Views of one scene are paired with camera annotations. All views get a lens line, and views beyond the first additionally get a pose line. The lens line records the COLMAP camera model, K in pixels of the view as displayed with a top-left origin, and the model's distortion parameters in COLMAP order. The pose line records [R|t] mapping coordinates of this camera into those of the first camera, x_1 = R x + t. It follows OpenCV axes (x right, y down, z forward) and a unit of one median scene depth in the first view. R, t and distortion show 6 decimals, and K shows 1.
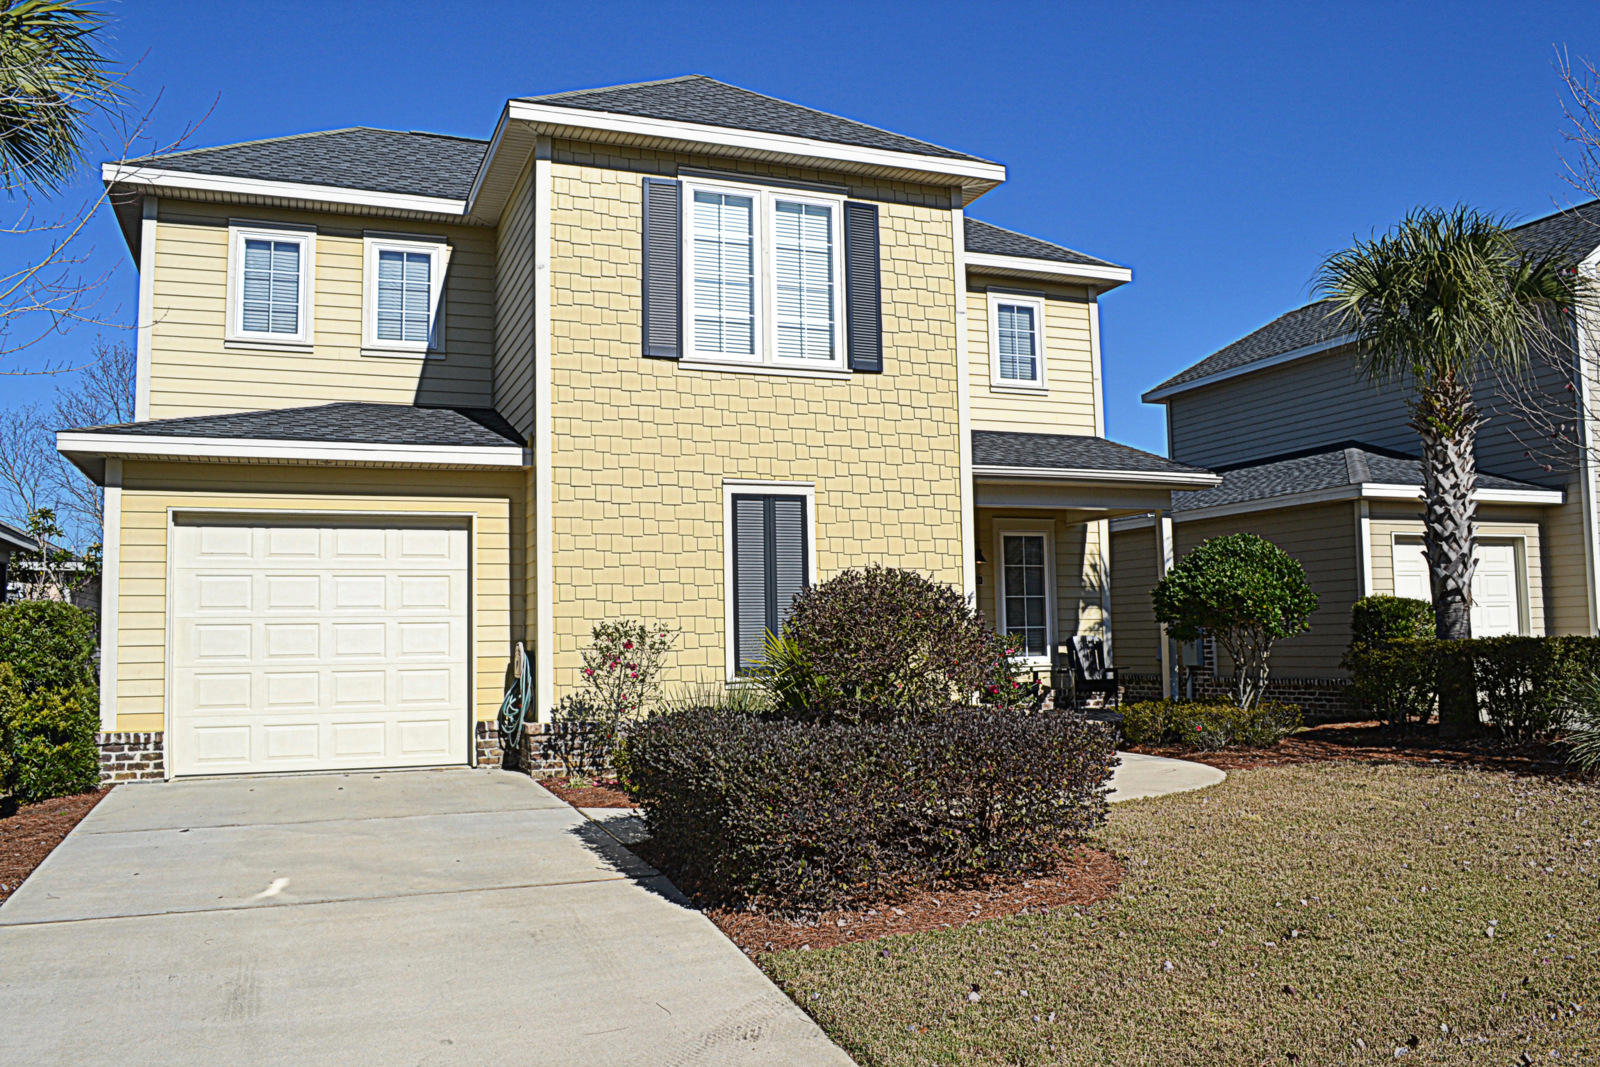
lens RADIAL K [[1278.3, 0, 768.8], [0, 1278.3, 537.1], [0, 0, 1]] dist [-0.075830, 0.014766]
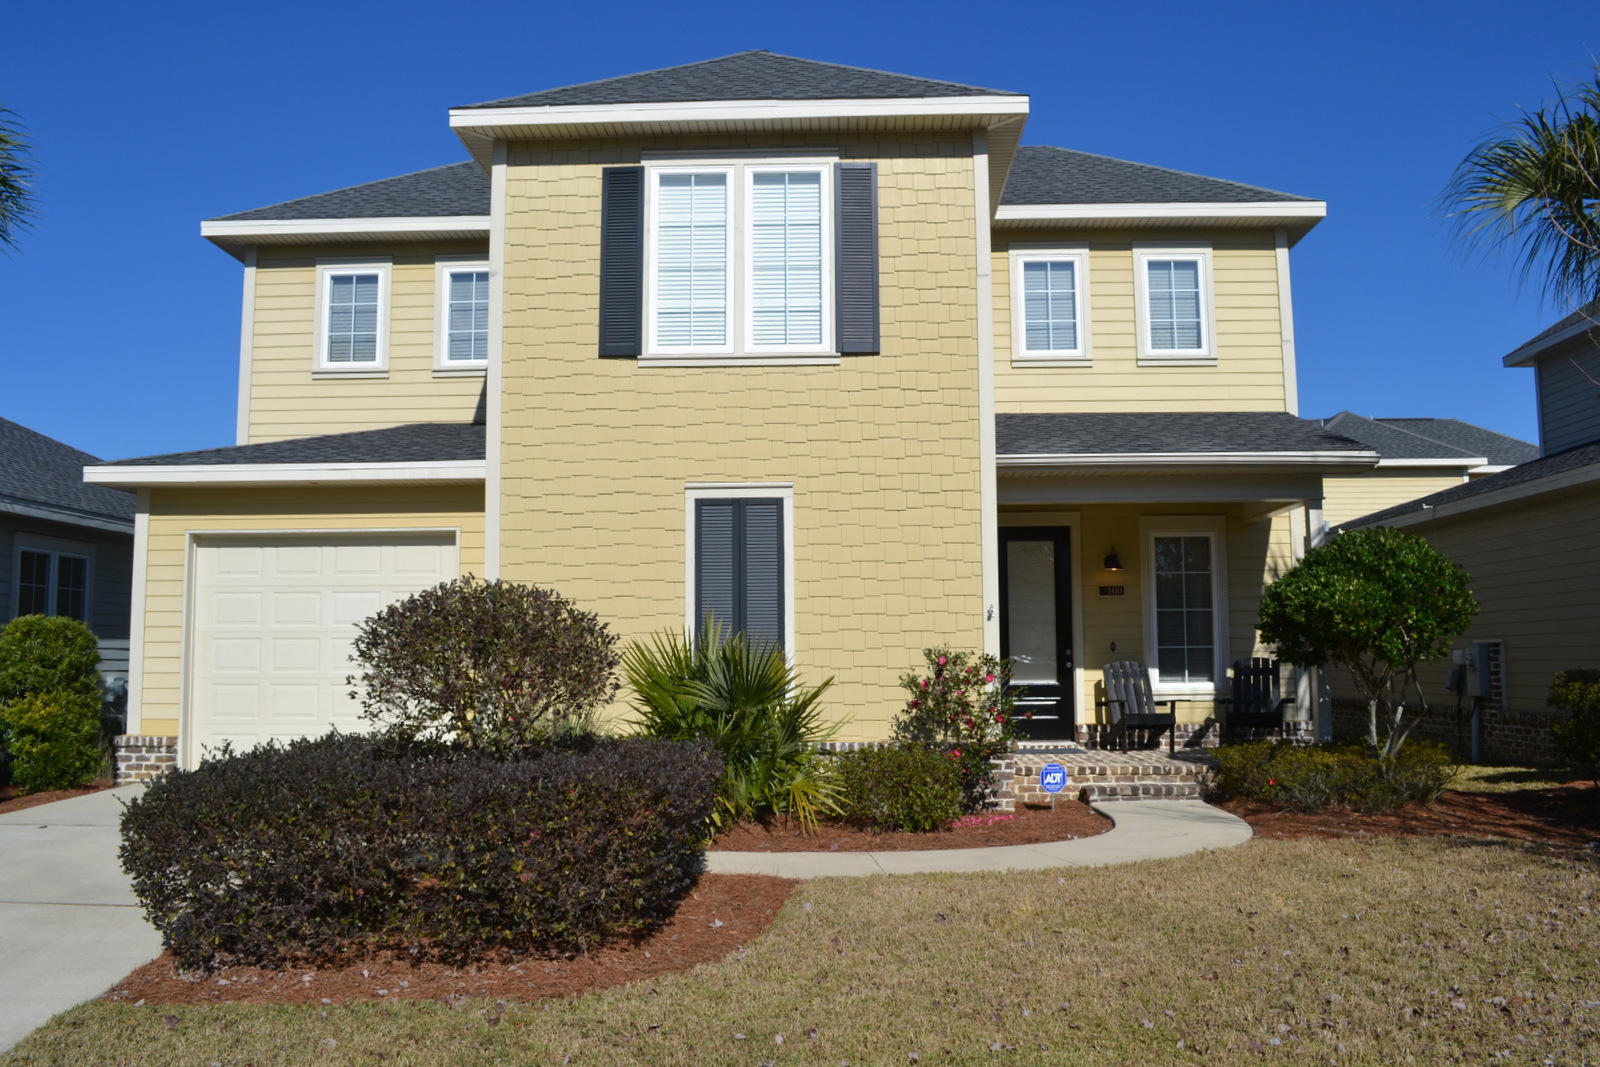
lens RADIAL K [[1278.3, 0, 783.6], [0, 1278.3, 530.4], [0, 0, 1]] dist [-0.075830, 0.014766]
pose [[0.918119, -0.025571, -0.395480, 0.360816], [0.020563, 0.999646, -0.016896, 0.004740], [0.395772, 0.007381, 0.918319, 0.172921]]
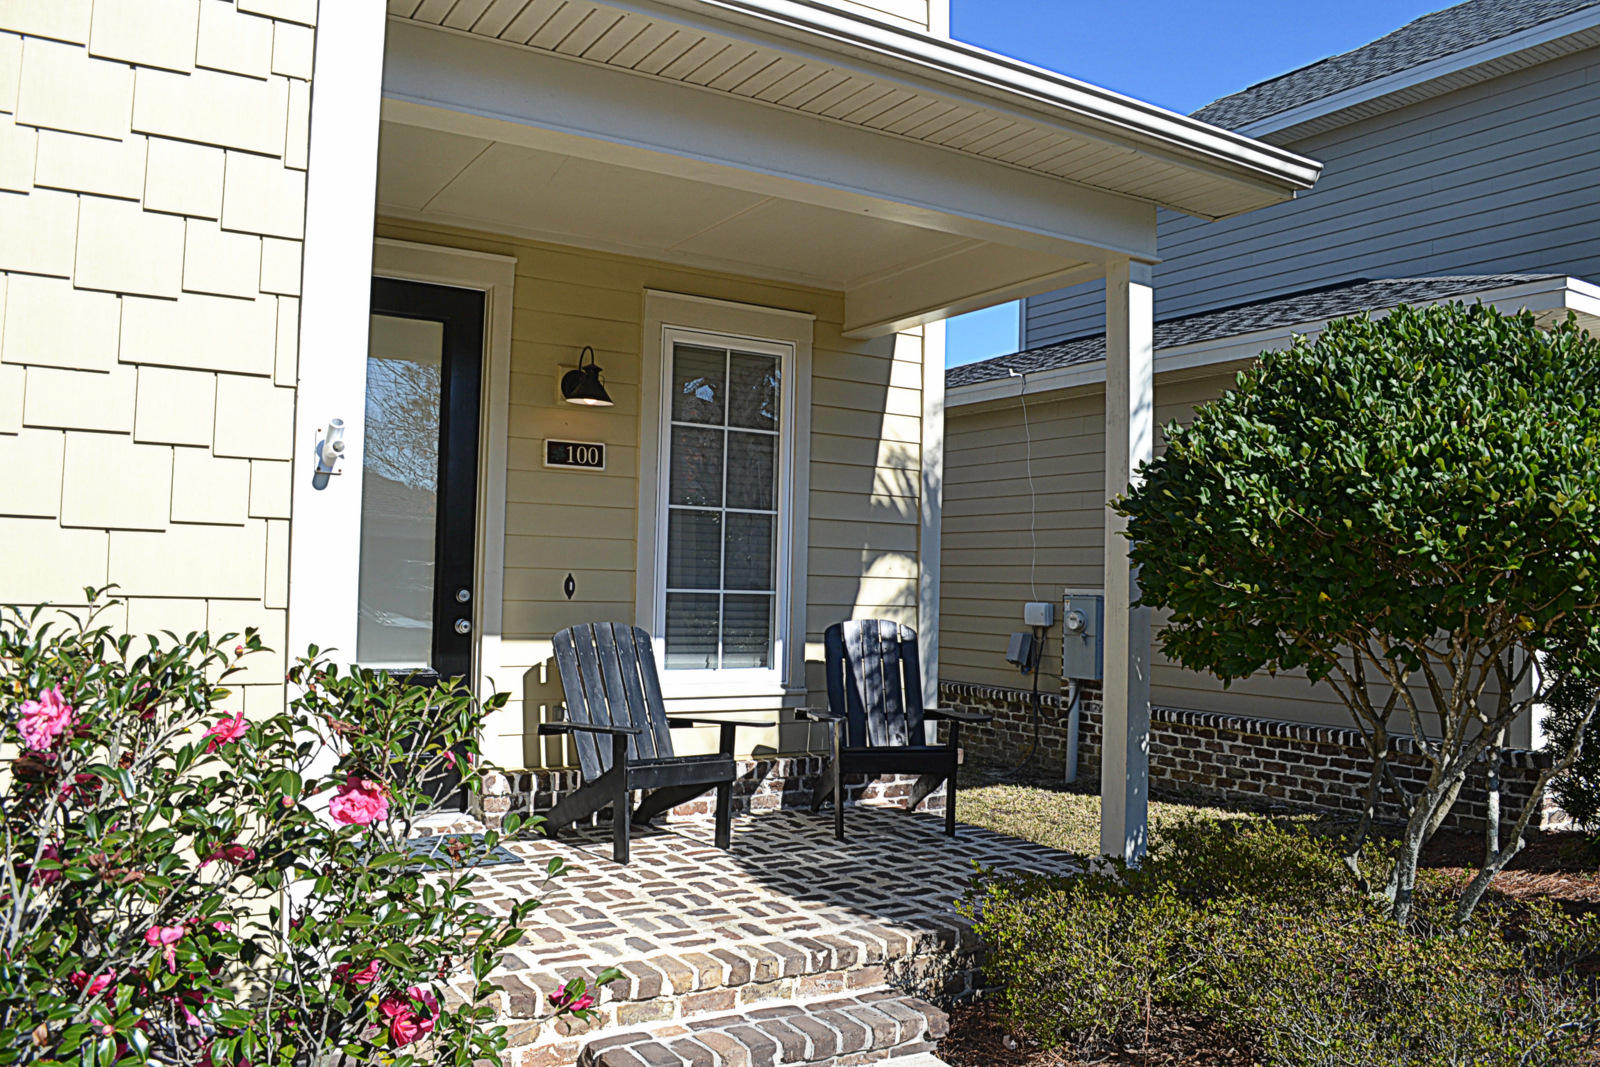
lens RADIAL K [[1278.3, 0, 801.6], [0, 1278.3, 543.9], [0, 0, 1]] dist [-0.075830, 0.014766]
pose [[0.980868, 0.049281, 0.188331, 0.190991], [-0.059097, 0.997152, 0.046865, 0.047236], [-0.185485, -0.057098, 0.980987, 0.780890]]
